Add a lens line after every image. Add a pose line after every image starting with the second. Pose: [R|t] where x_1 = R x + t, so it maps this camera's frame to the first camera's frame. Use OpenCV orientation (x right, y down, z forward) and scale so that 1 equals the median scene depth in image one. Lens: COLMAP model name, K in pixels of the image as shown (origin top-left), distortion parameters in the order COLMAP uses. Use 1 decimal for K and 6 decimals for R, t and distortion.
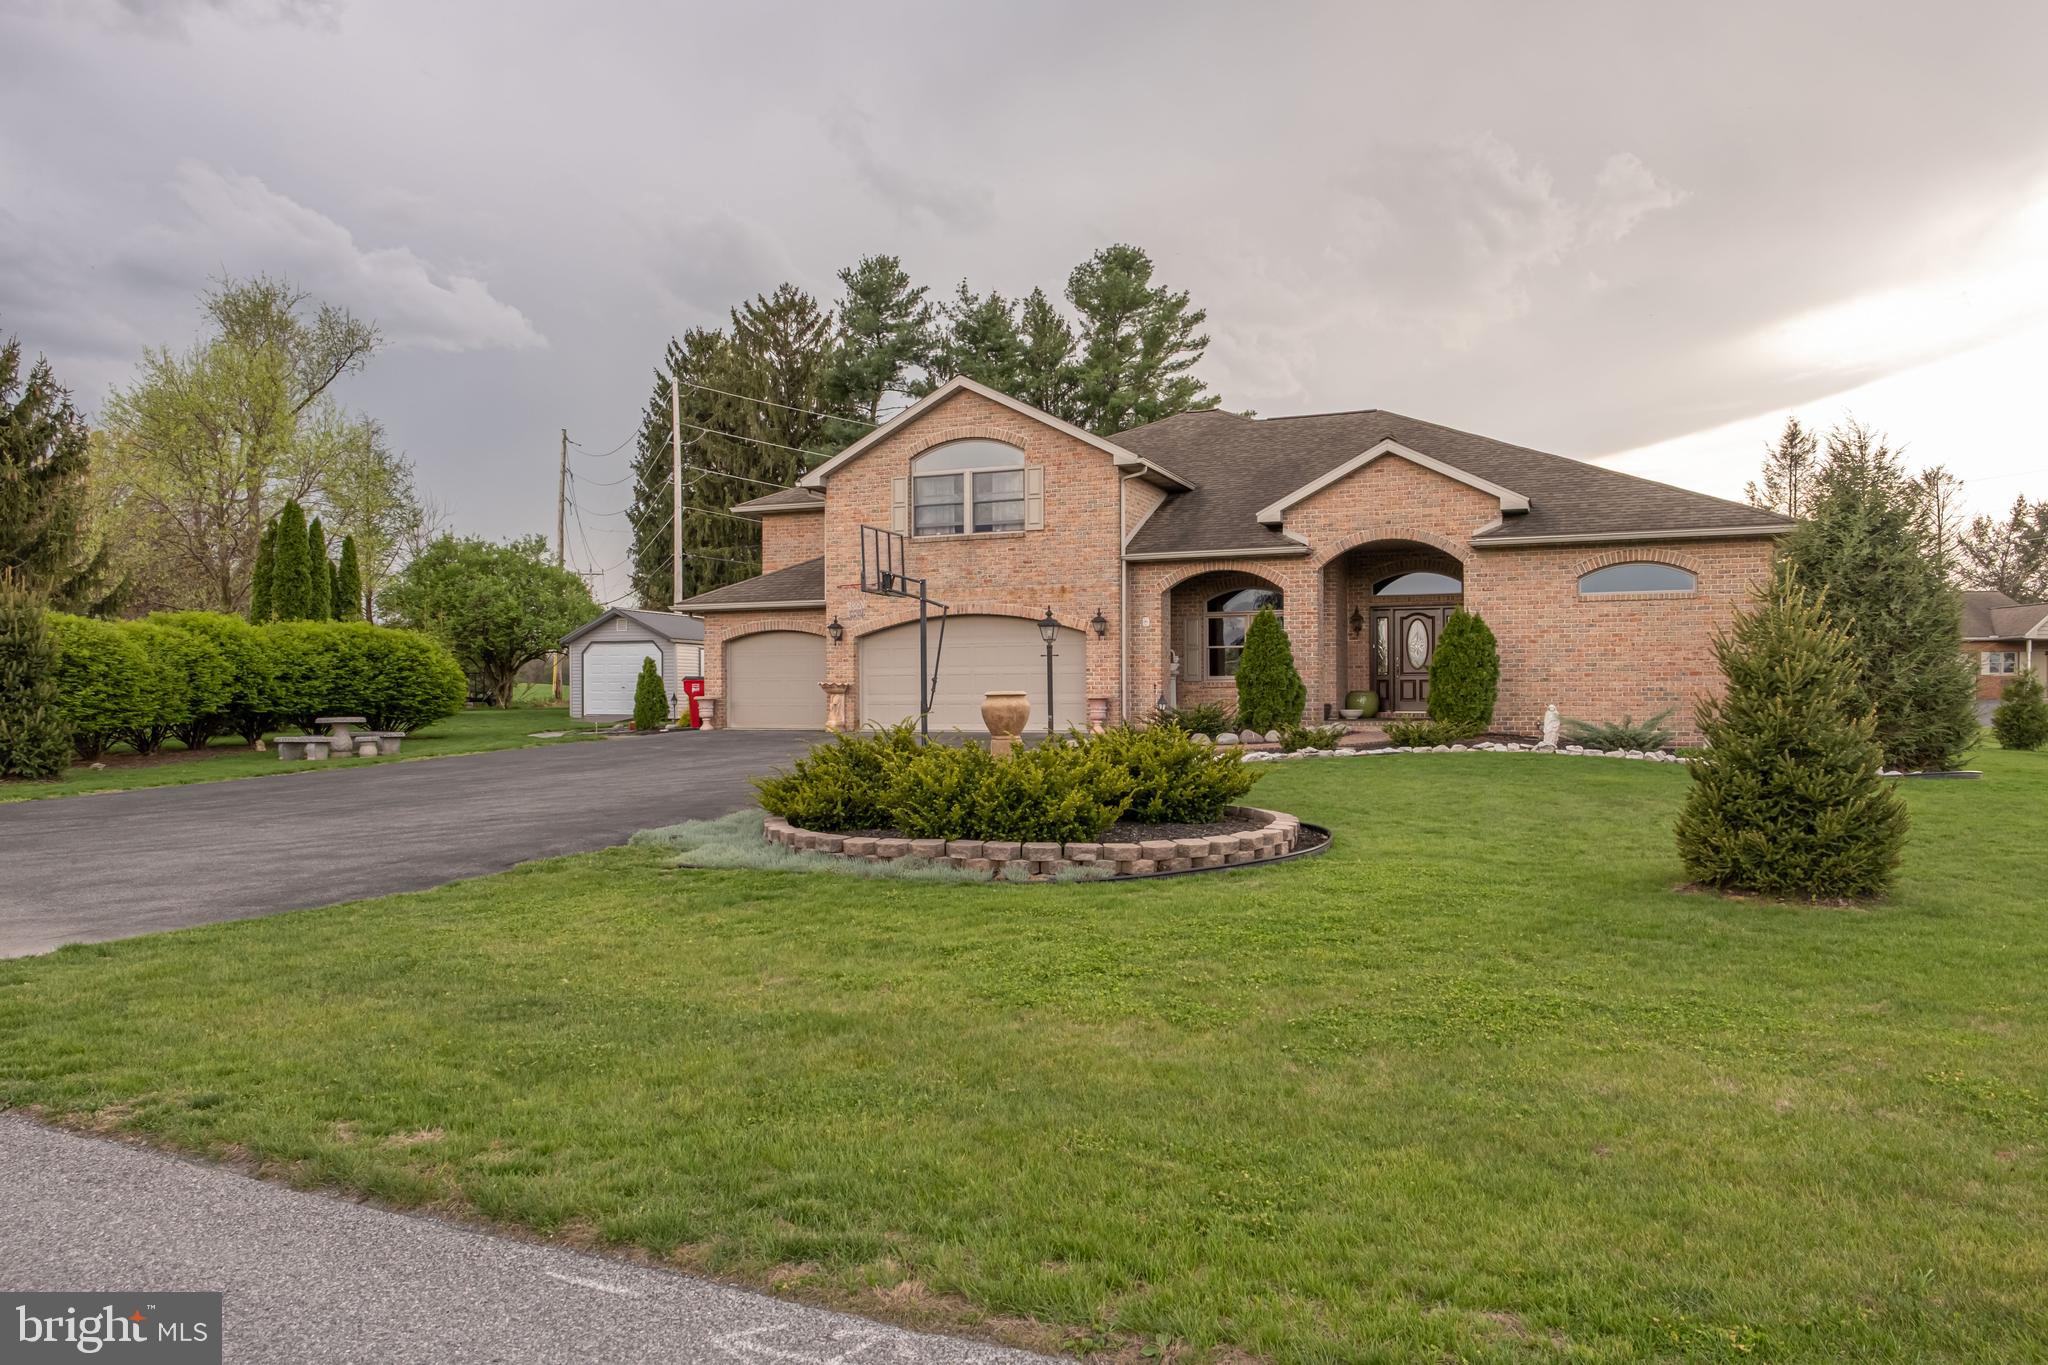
lens RADIAL K [[1411.7, 0, 1024.0], [0, 1411.7, 682.5], [0, 0, 1]] dist [-0.001923, 0.002750]
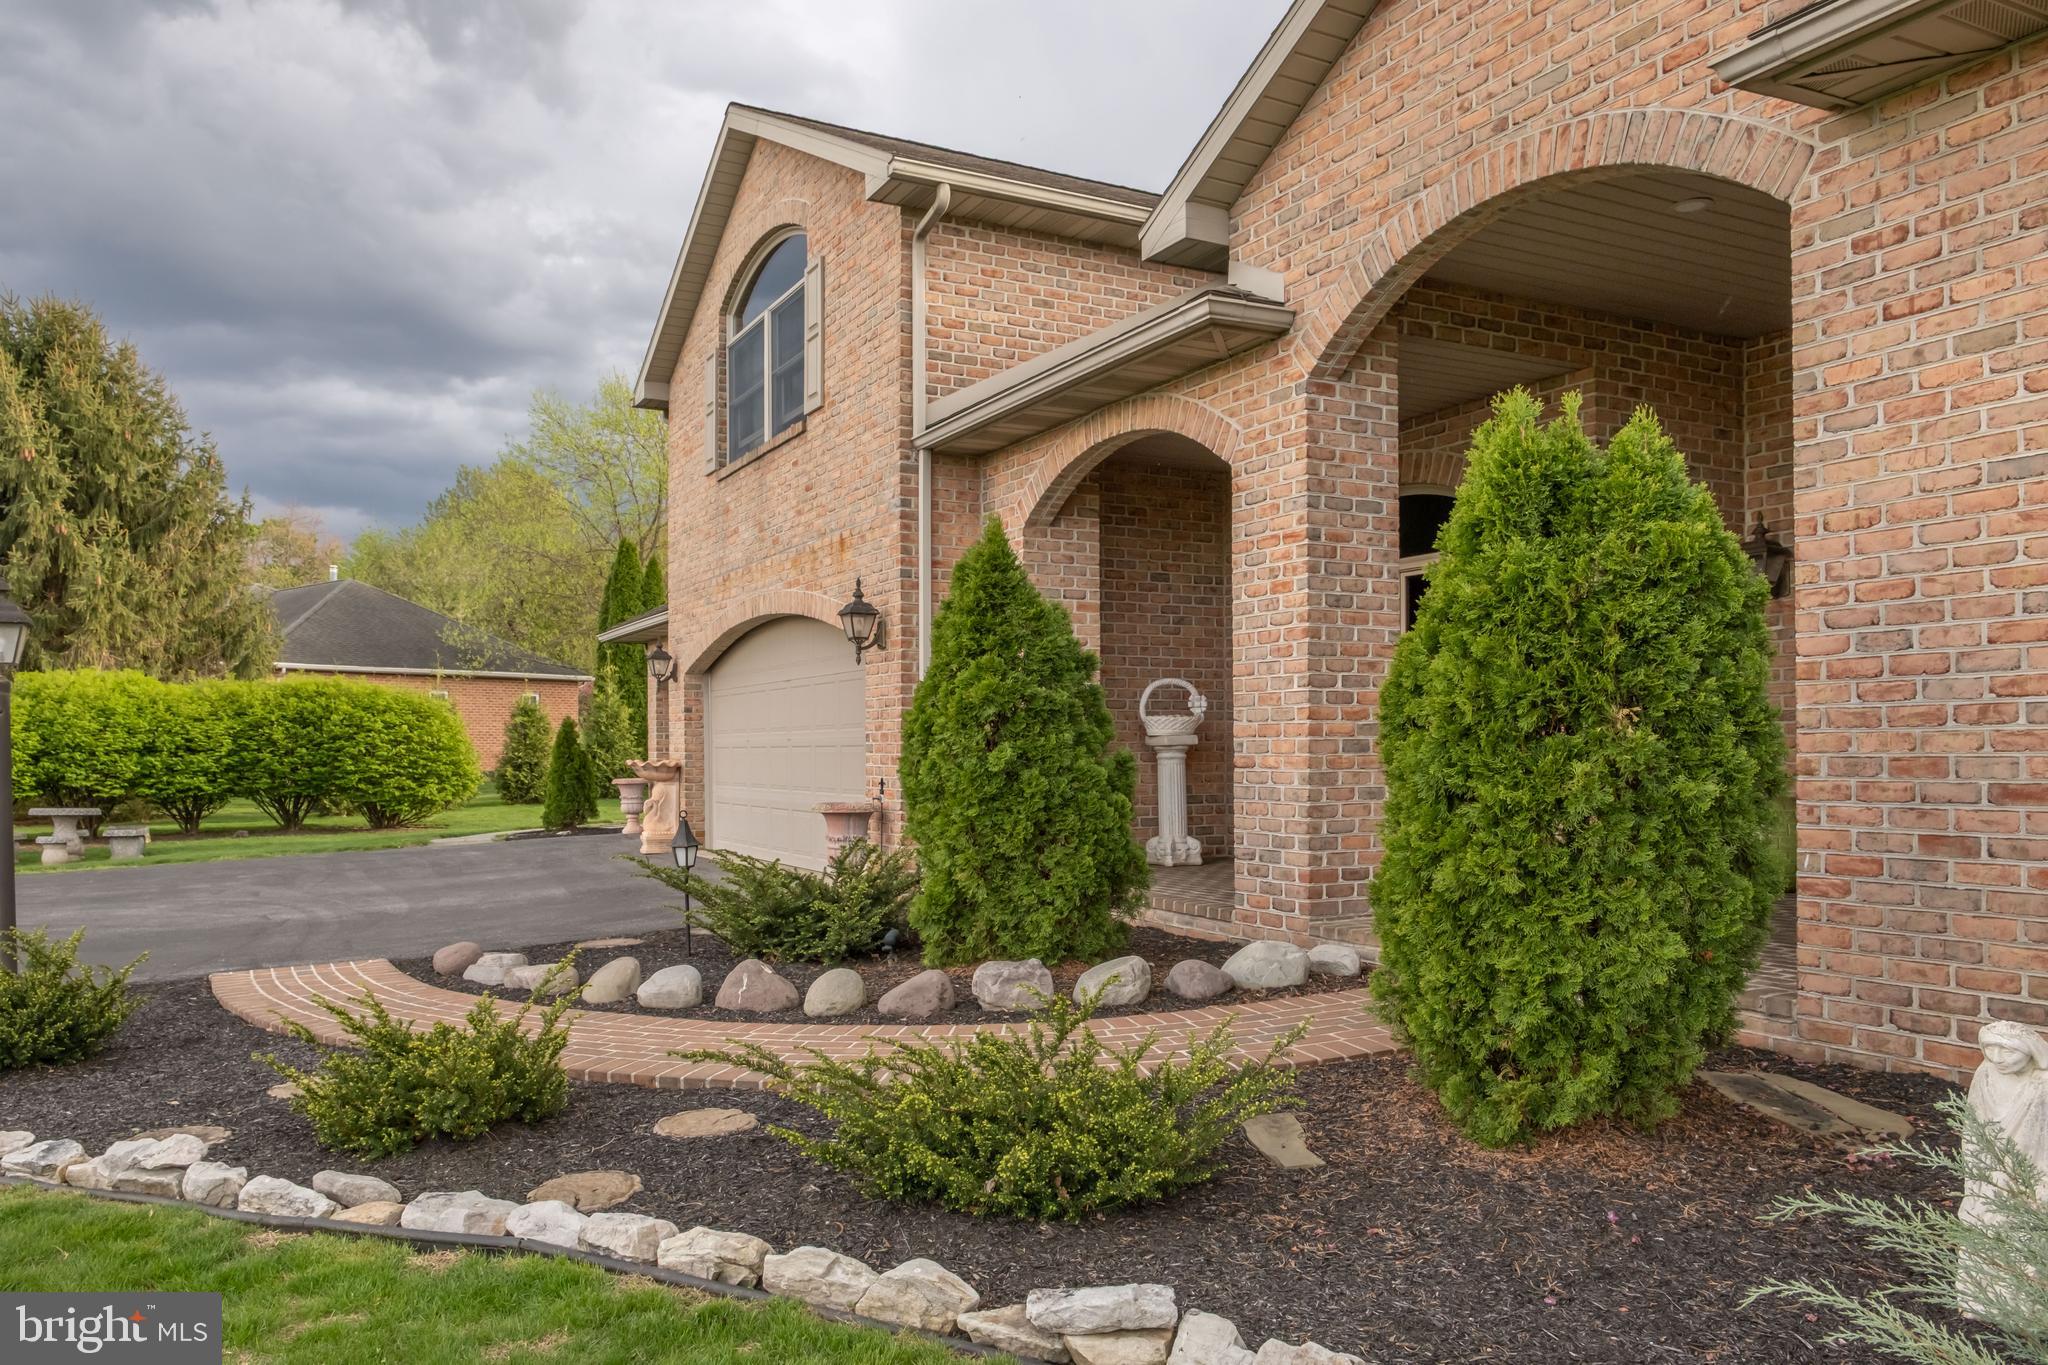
lens RADIAL K [[1434.7, 0, 938.3], [0, 1434.7, 732.2], [0, 0, 1]] dist [-0.006970, -0.001773]
pose [[0.745129, -0.006408, -0.666890, 0.310660], [0.006686, 0.999975, -0.002138, -0.008783], [0.666887, -0.002866, 0.745153, 0.669244]]
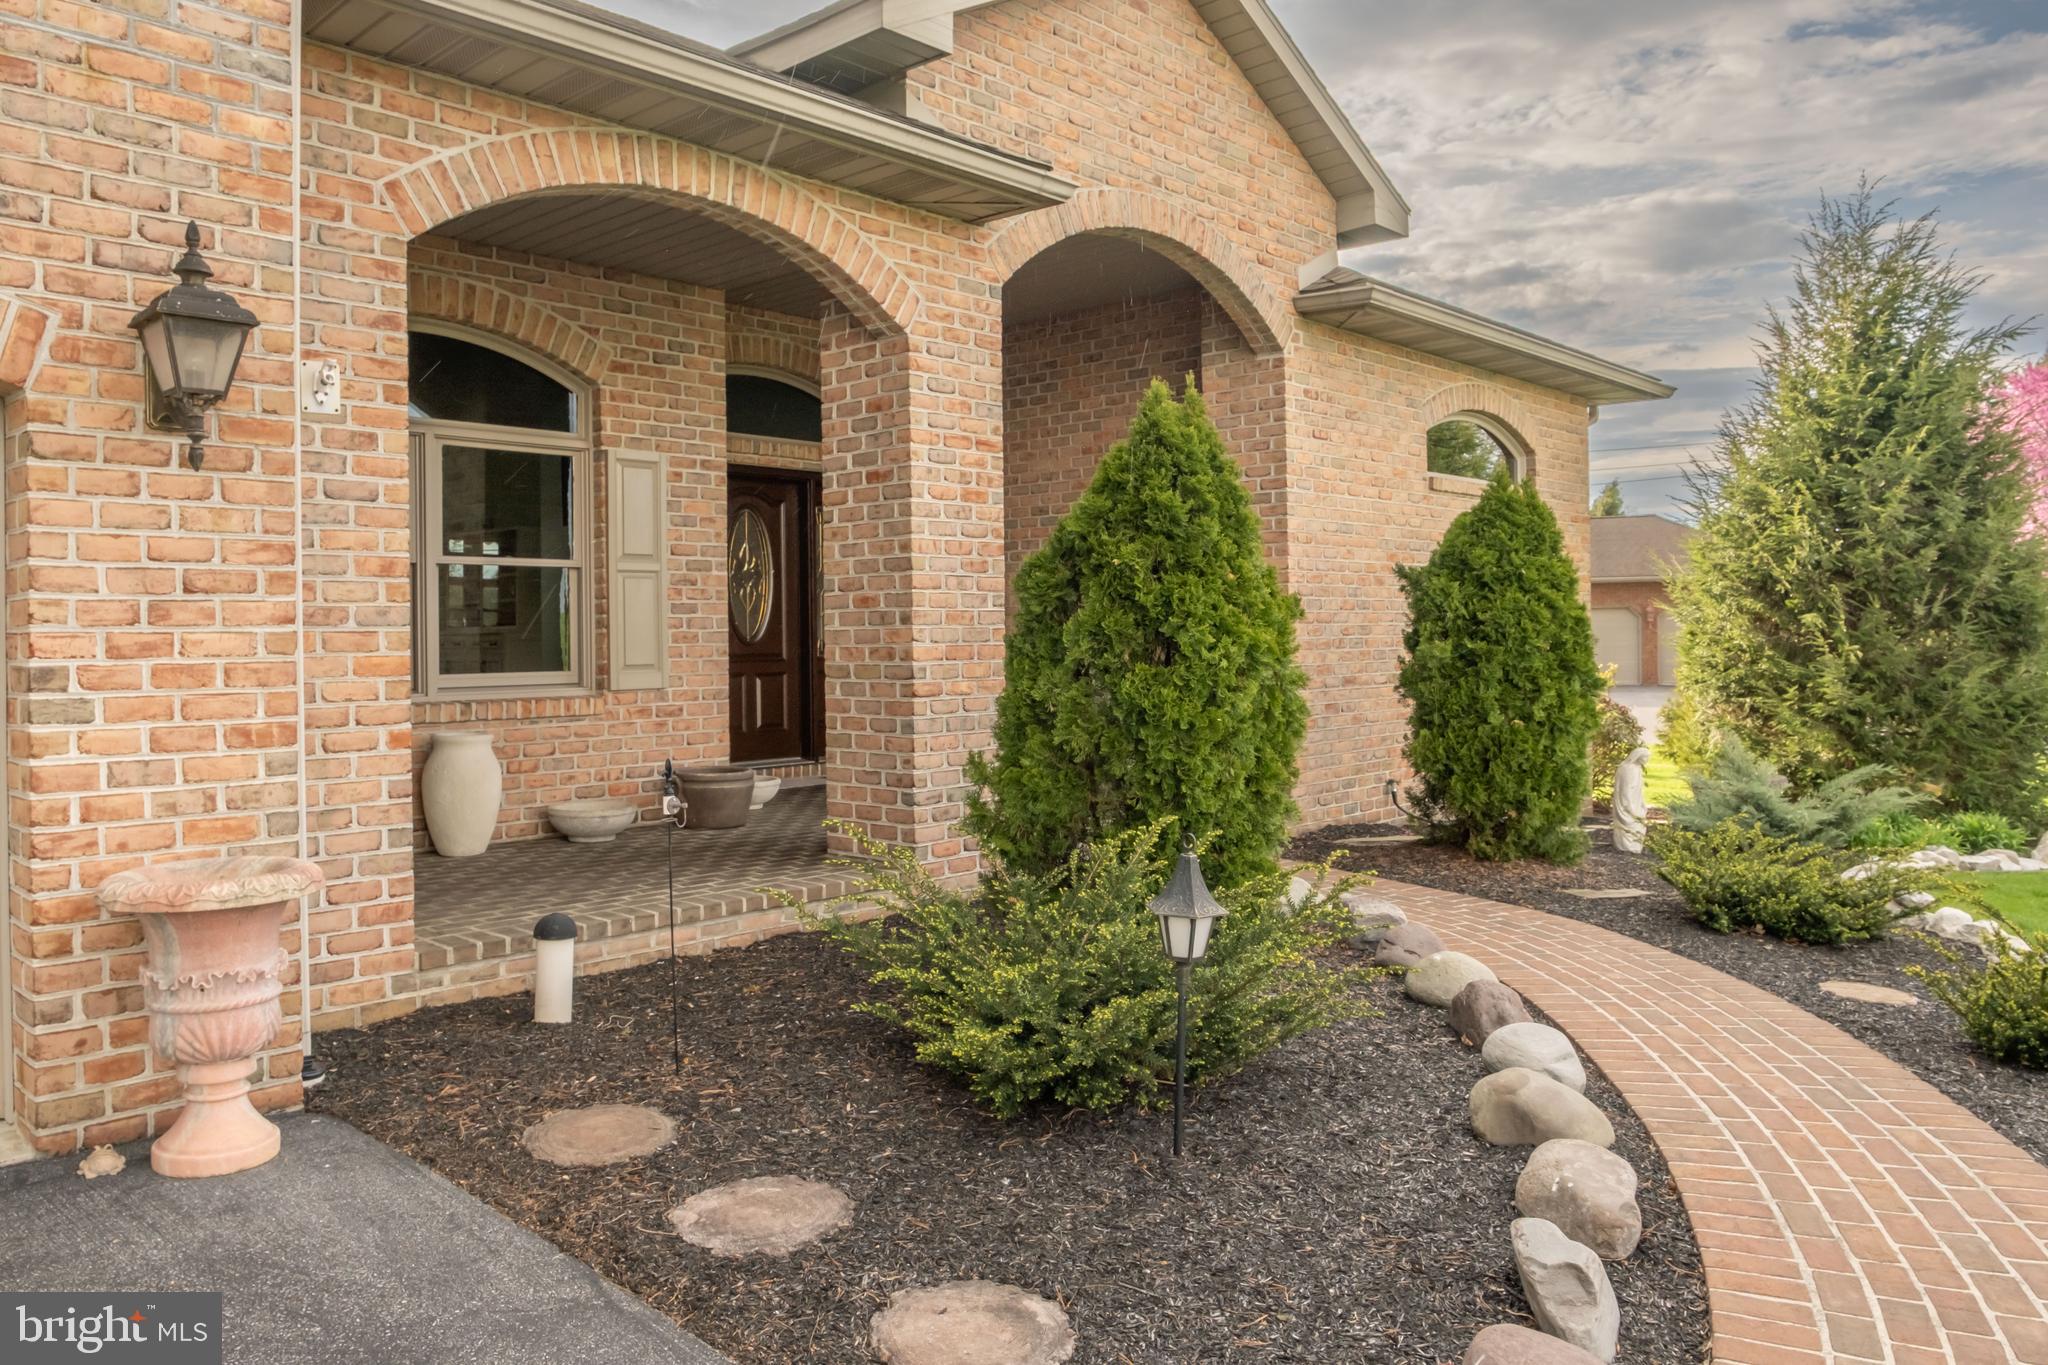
lens RADIAL K [[1456.8, 0, 1020.8], [0, 1456.8, 622.7], [0, 0, 1]] dist [-0.033137, -0.000353]
pose [[0.347963, 0.007464, 0.937478, -0.044873], [-0.001824, 0.999972, -0.007285, -0.012566], [-0.937506, 0.000825, 0.347967, 0.815404]]
